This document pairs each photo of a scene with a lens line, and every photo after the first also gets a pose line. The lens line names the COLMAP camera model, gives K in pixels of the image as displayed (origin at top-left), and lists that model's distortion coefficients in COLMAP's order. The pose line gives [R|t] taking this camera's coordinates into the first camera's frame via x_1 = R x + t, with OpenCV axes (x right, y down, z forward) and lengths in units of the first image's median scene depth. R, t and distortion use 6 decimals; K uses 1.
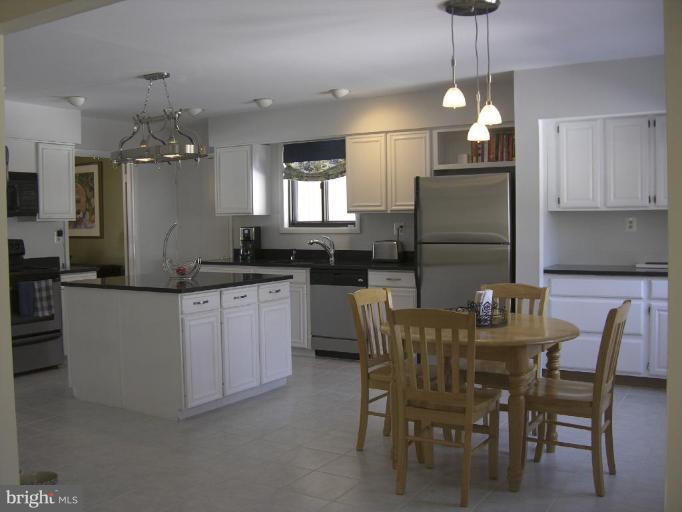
lens RADIAL K [[715.0, 0, 339.9], [0, 715.0, 257.3], [0, 0, 1]] dist [-0.146018, 0.000000]
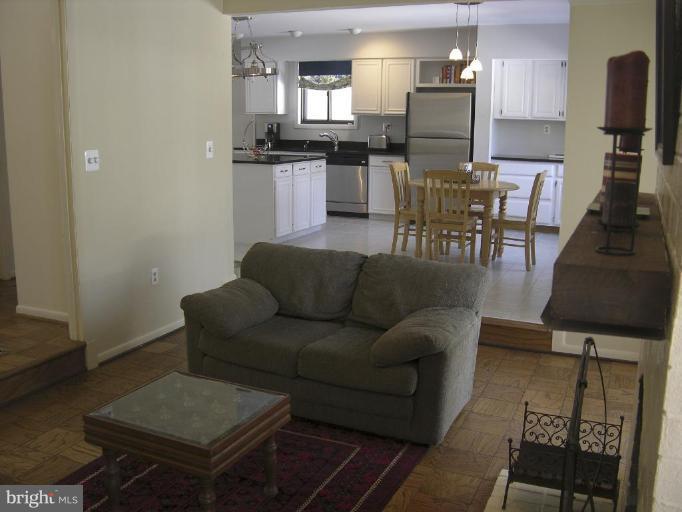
lens RADIAL K [[715.0, 0, 342.5], [0, 715.0, 255.2], [0, 0, 1]] dist [-0.146018, 0.000000]
pose [[0.991470, 0.002665, 0.130309, -0.211205], [-0.020747, 0.990271, 0.137599, 0.022160], [-0.128674, -0.139129, 0.981879, -0.461676]]
